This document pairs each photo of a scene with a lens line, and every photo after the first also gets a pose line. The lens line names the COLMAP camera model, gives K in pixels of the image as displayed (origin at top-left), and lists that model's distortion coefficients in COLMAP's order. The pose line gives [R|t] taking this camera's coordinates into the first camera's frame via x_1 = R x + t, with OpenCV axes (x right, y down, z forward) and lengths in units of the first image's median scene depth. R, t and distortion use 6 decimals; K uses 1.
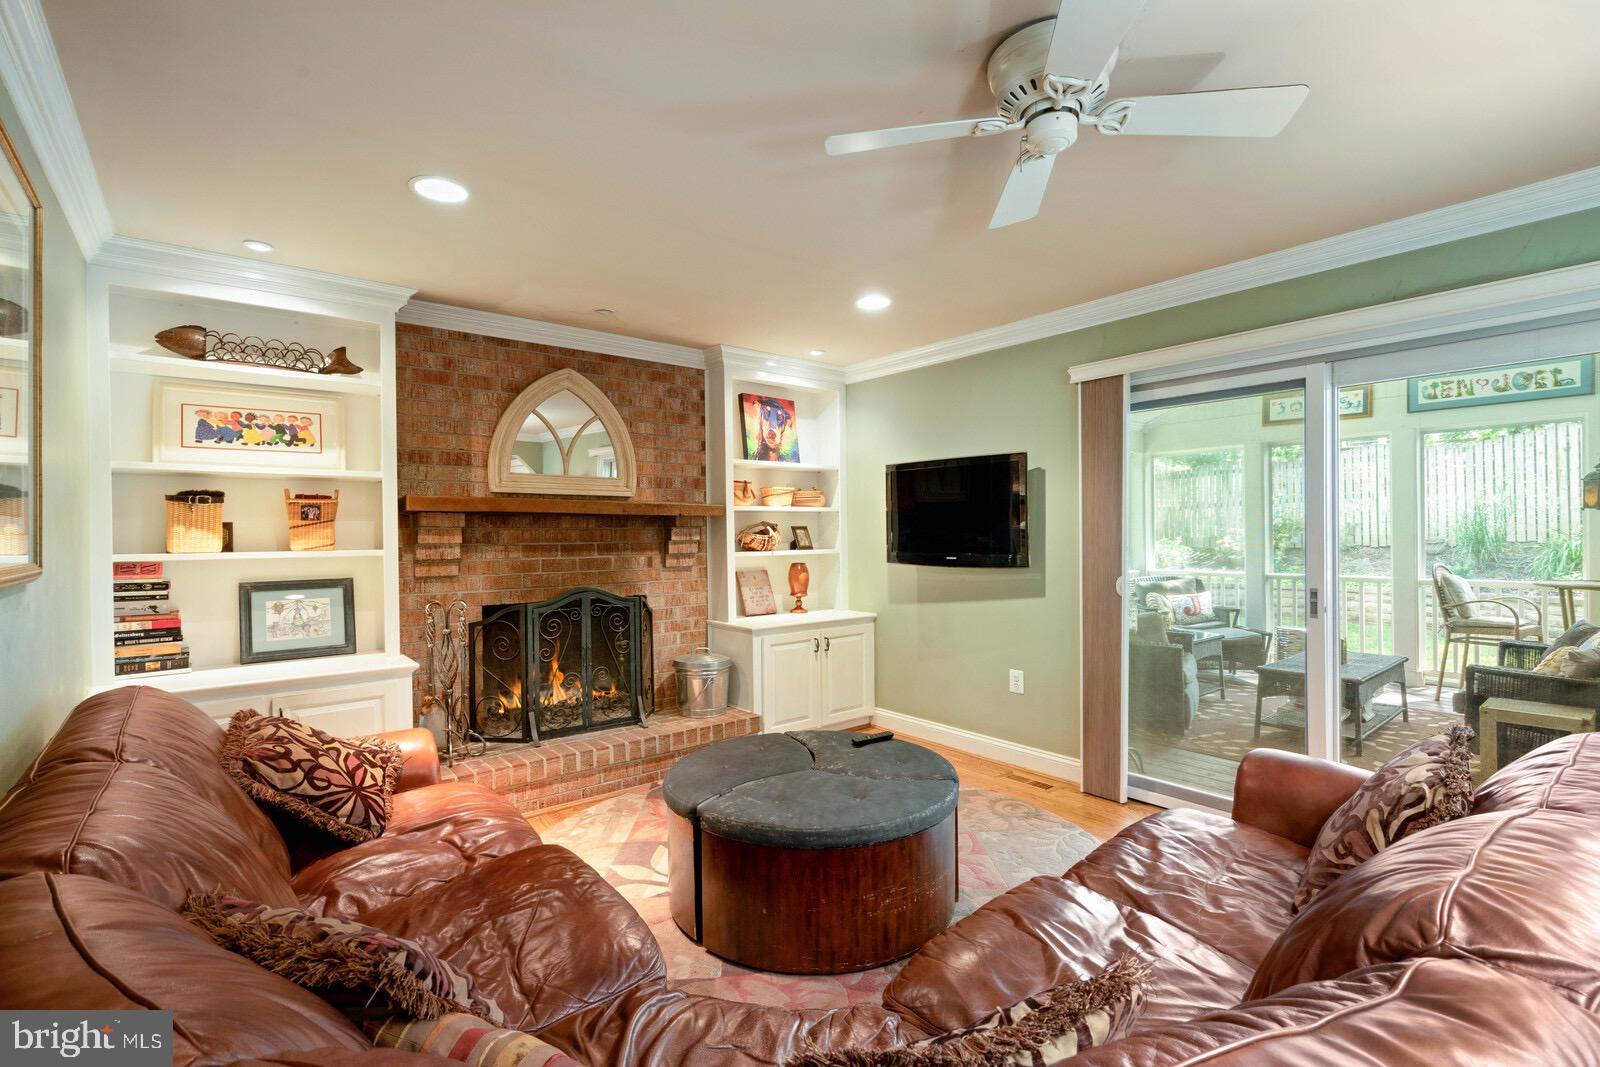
lens RADIAL K [[722.1, 0, 789.5], [0, 722.1, 538.0], [0, 0, 1]] dist [-0.003293, 0.001066]
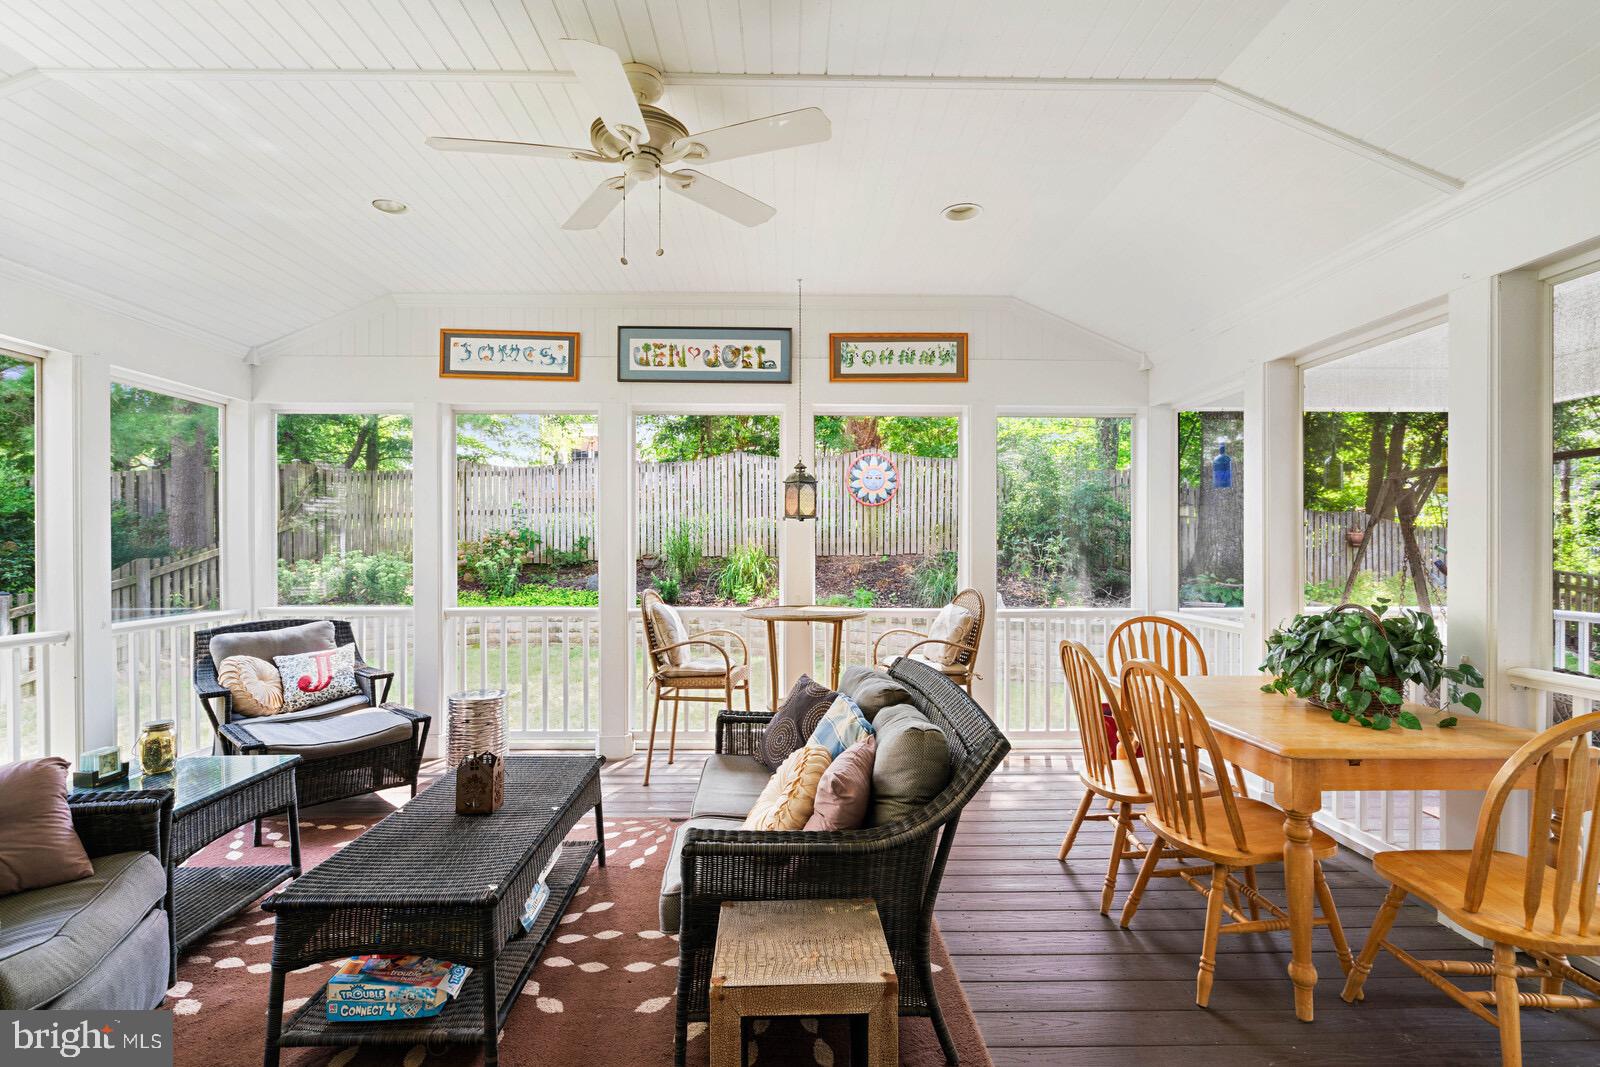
lens RADIAL K [[722.1, 0, 796.6], [0, 722.1, 545.6], [0, 0, 1]] dist [-0.003293, 0.001066]
pose [[0.602382, 0.010470, 0.798139, 0.408363], [-0.004813, 0.999943, -0.009484, -0.002753], [-0.798193, 0.001871, 0.602399, 0.441879]]
